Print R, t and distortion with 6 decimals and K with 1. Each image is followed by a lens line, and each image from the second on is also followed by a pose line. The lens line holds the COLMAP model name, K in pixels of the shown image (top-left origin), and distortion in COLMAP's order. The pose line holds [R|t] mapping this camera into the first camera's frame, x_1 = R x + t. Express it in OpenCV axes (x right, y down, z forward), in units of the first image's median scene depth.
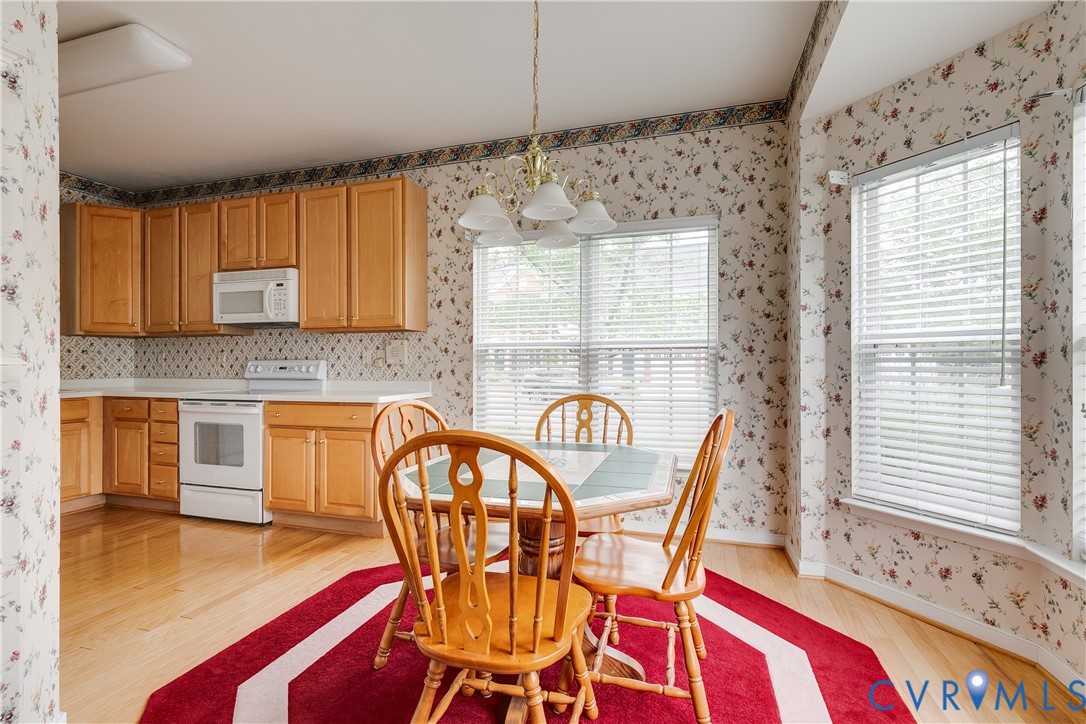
lens RADIAL K [[491.6, 0, 554.4], [0, 491.6, 365.1], [0, 0, 1]] dist [0.003001, -0.000884]
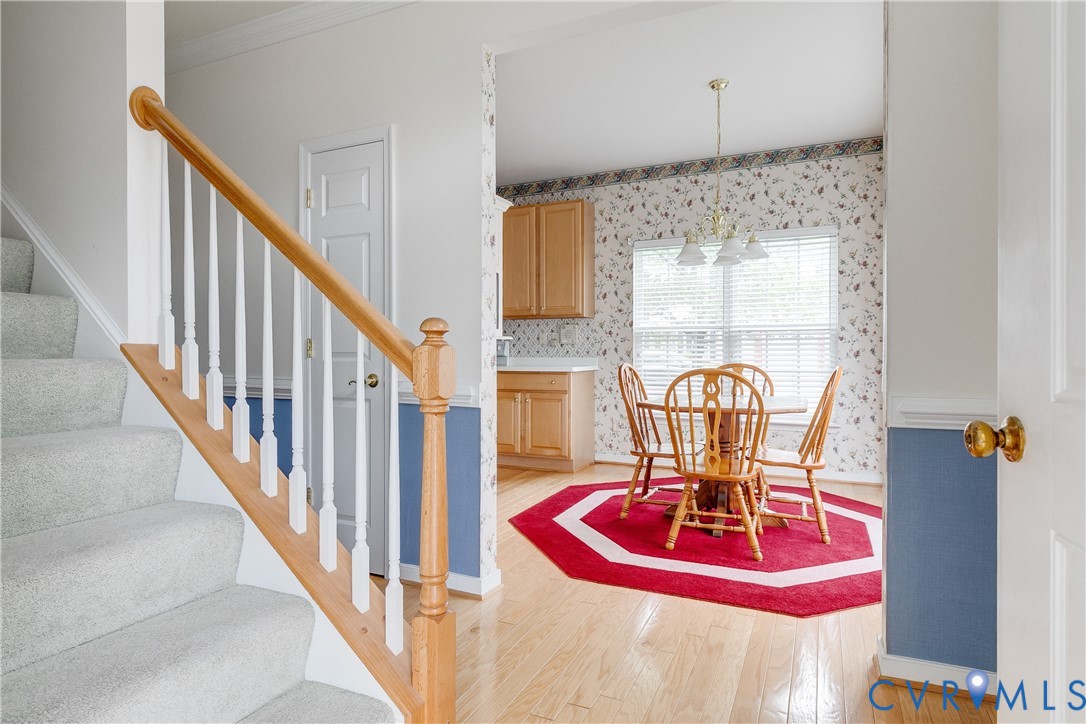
lens RADIAL K [[612.1, 0, 543.1], [0, 612.1, 351.1], [0, 0, 1]] dist [-0.005520, -0.001149]
pose [[0.989801, 0.000654, -0.142453, -0.169782], [-0.000621, 1.000000, 0.000281, 0.017109], [0.142453, -0.000189, 0.989802, -0.580785]]
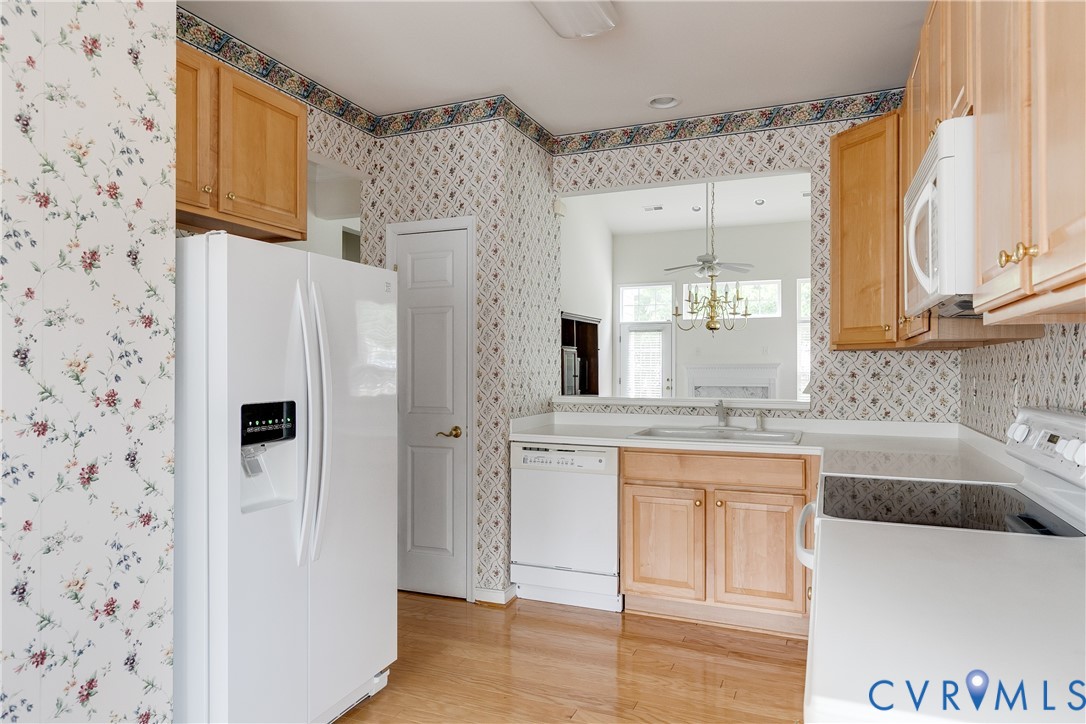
lens RADIAL K [[665.1, 0, 542.0], [0, 665.1, 362.3], [0, 0, 1]] dist [-0.003606, -0.000420]
pose [[-0.113968, -0.006343, -0.993464, -0.109659], [-0.000482, 0.999980, -0.006329, -0.047502], [0.993484, -0.000242, -0.113969, 0.845485]]
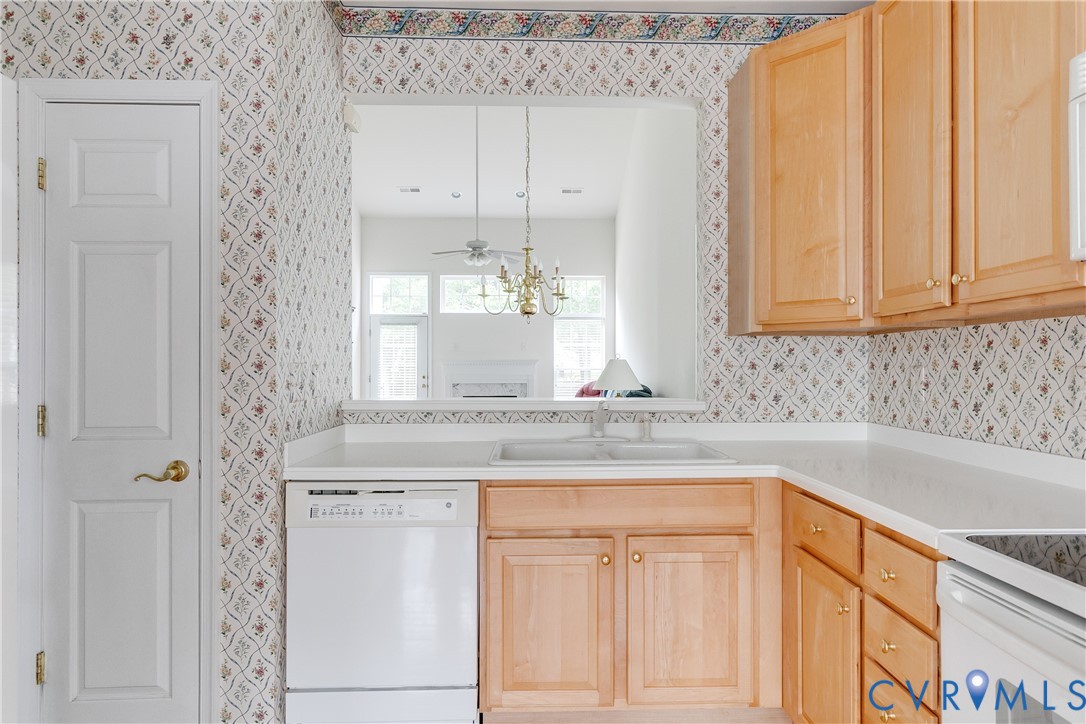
lens RADIAL K [[631.6, 0, 546.9], [0, 631.6, 363.7], [0, 0, 1]] dist [-0.004500, 0.002502]
pose [[0.310028, -0.002855, -0.950723, -0.527523], [0.000768, 0.999996, -0.002753, -0.035381], [0.950727, 0.000123, 0.310029, 0.723859]]
